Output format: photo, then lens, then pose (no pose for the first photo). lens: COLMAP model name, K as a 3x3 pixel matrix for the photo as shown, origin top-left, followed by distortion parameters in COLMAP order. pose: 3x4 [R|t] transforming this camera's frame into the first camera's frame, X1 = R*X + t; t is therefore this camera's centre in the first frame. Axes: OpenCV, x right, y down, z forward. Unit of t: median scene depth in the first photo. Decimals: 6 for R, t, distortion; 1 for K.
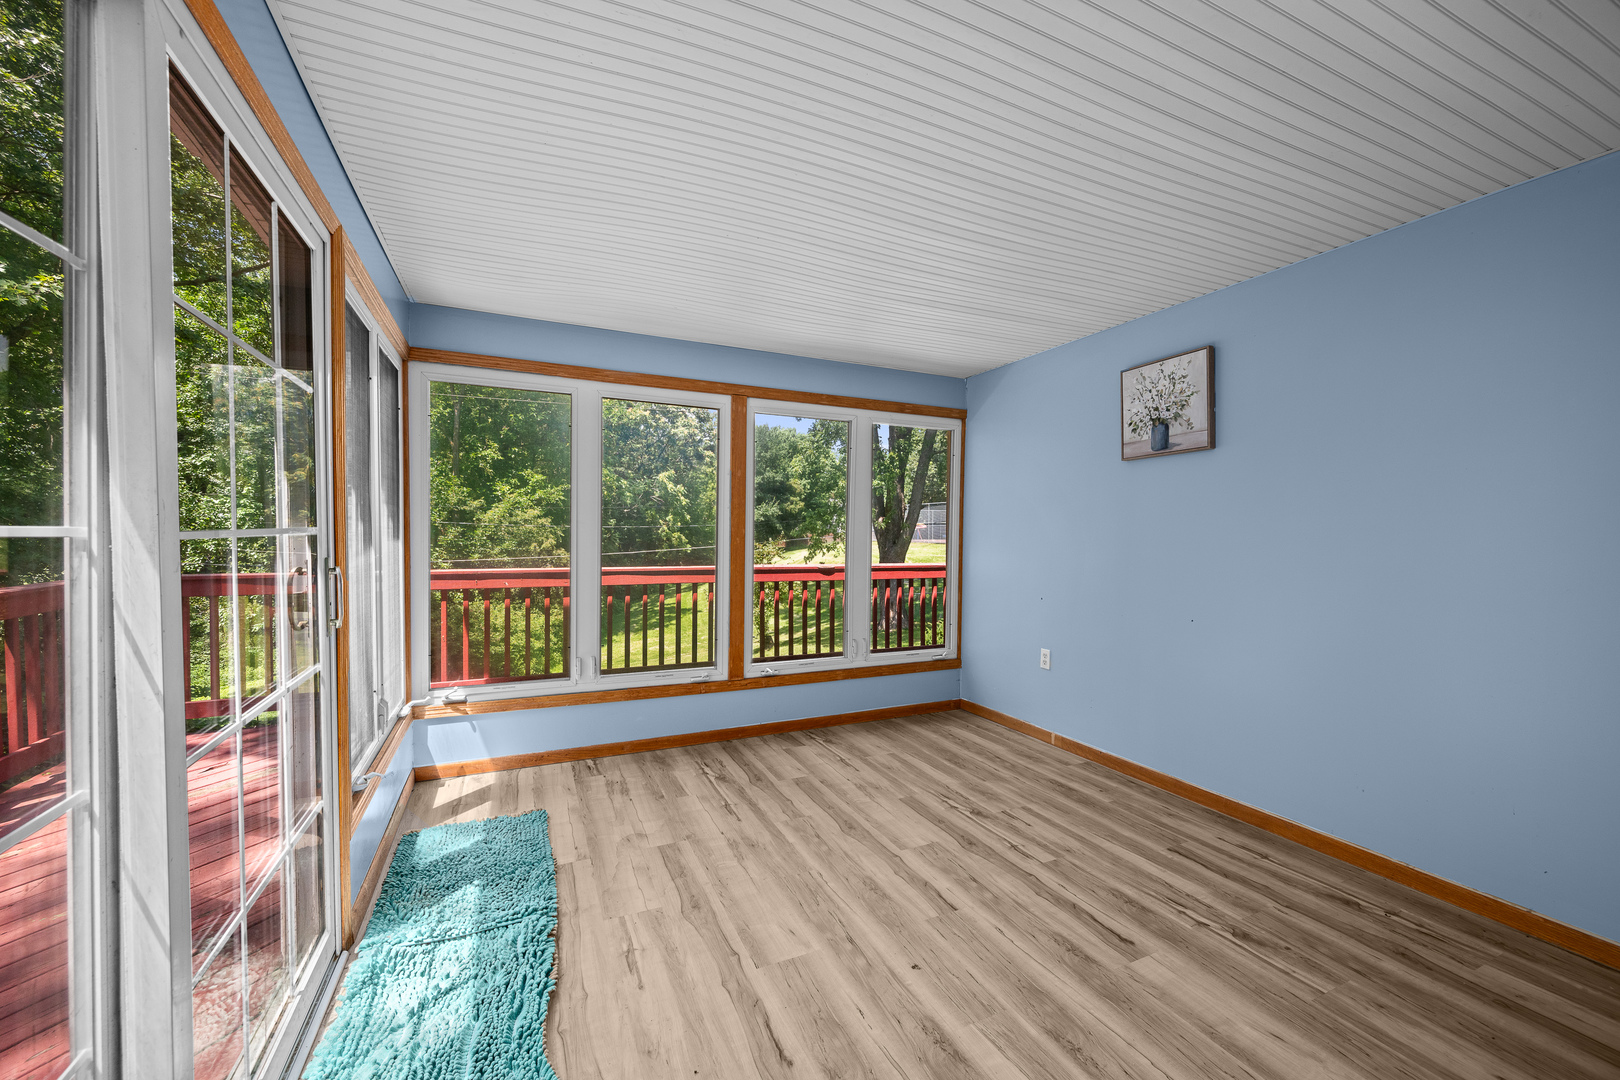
lens RADIAL K [[628.7, 0, 819.8], [0, 628.7, 548.7], [0, 0, 1]] dist [0.001364, 0.000063]
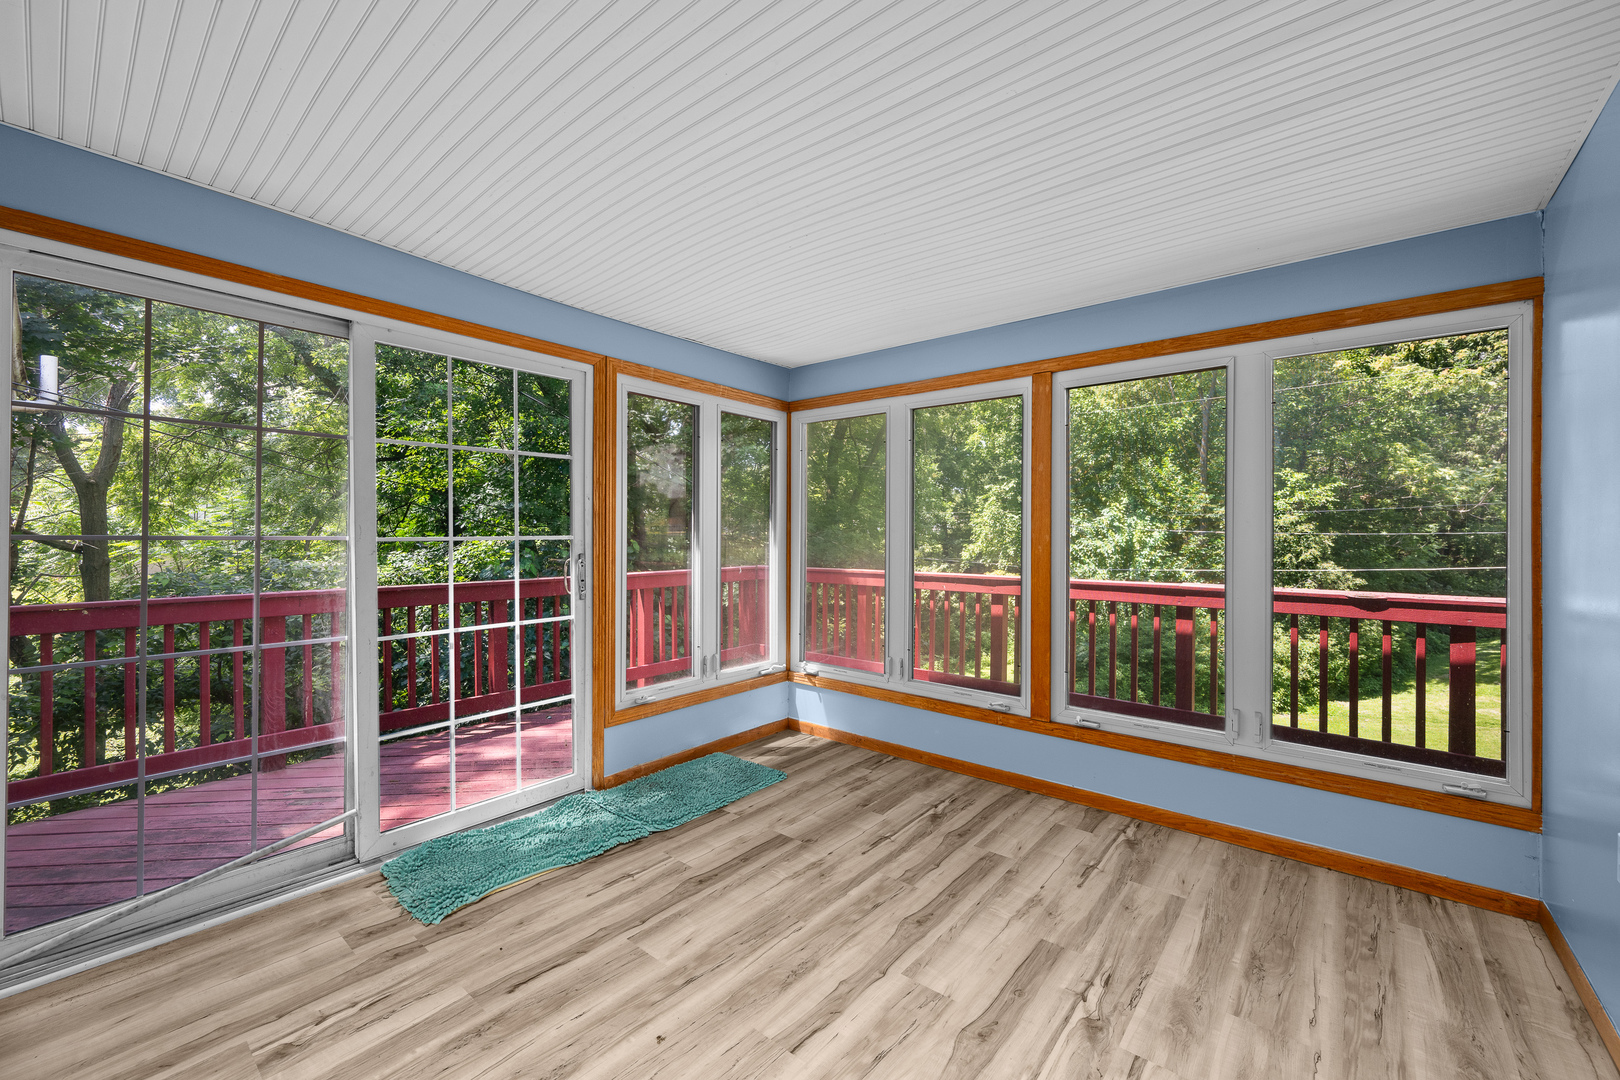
lens RADIAL K [[649.6, 0, 822.7], [0, 649.6, 523.6], [0, 0, 1]] dist [-0.000539, -0.000081]
pose [[0.438024, -0.024035, -0.898642, 0.618093], [-0.023985, 0.998974, -0.038409, -0.007383], [0.898643, 0.038378, 0.436998, 0.453154]]
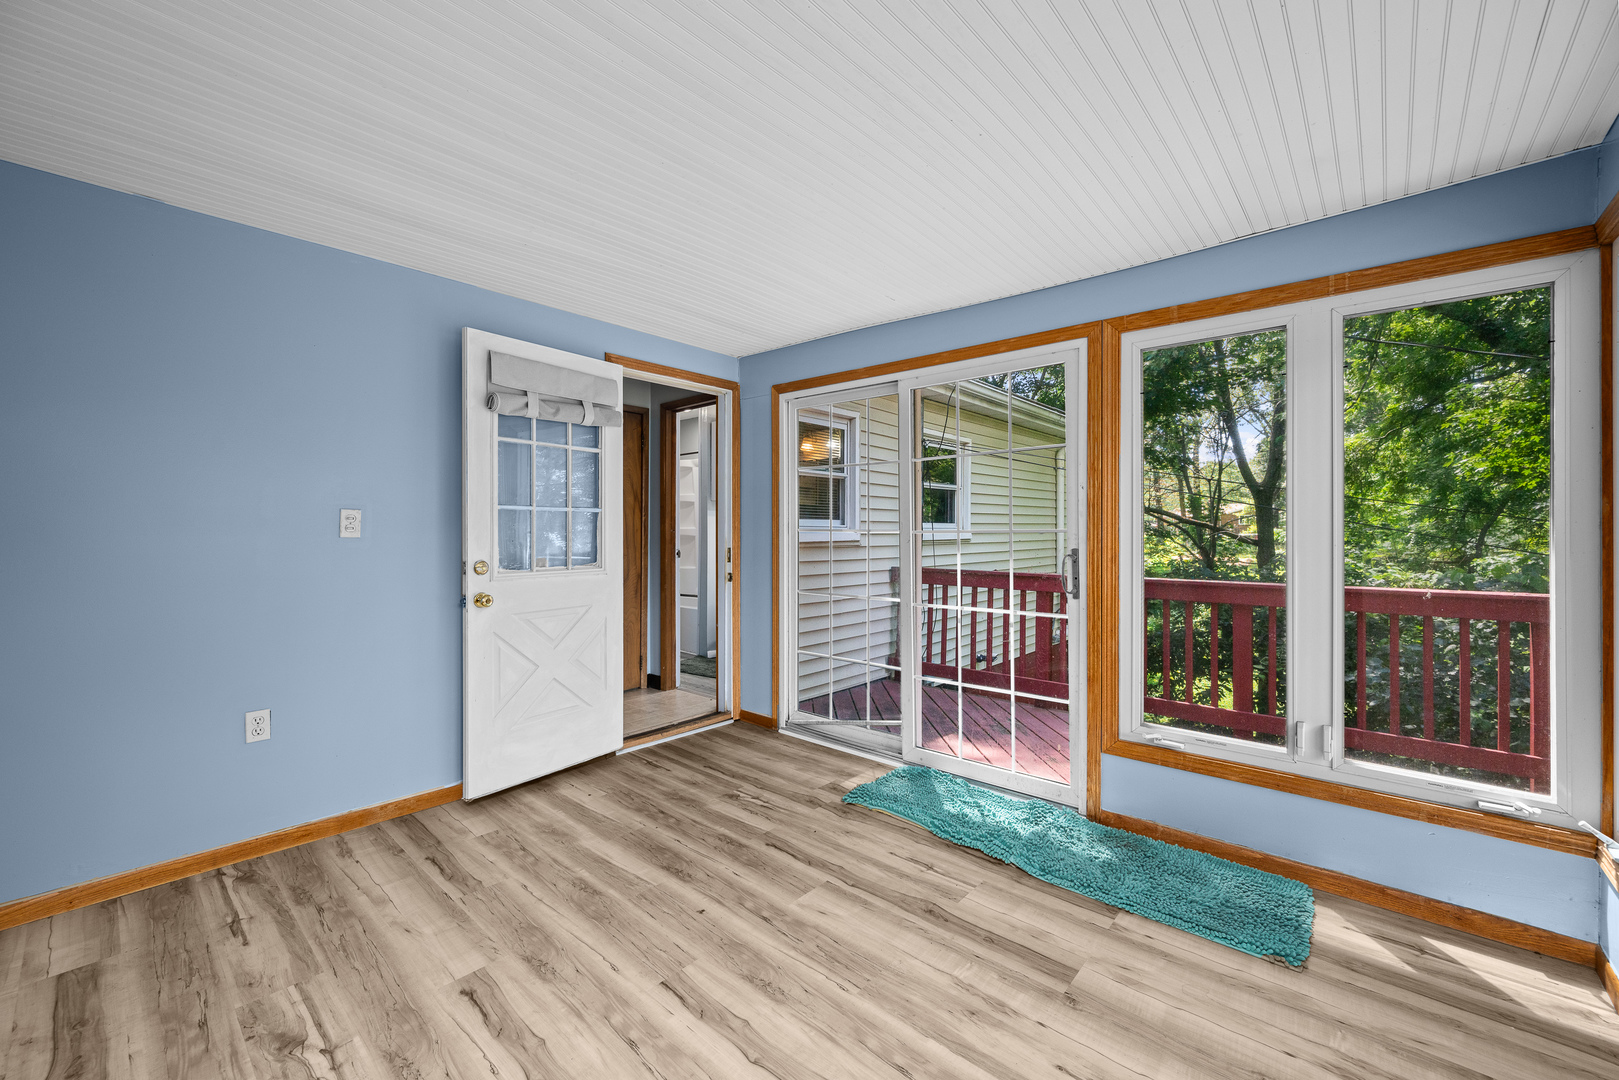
lens RADIAL K [[649.2, 0, 822.2], [0, 649.2, 523.6], [0, 0, 1]] dist [-0.000539, -0.000081]
pose [[-0.912278, -0.012327, -0.409386, 0.255420], [-0.021137, 0.999632, 0.017001, -0.034425], [0.409026, 0.024163, -0.912203, 1.239067]]
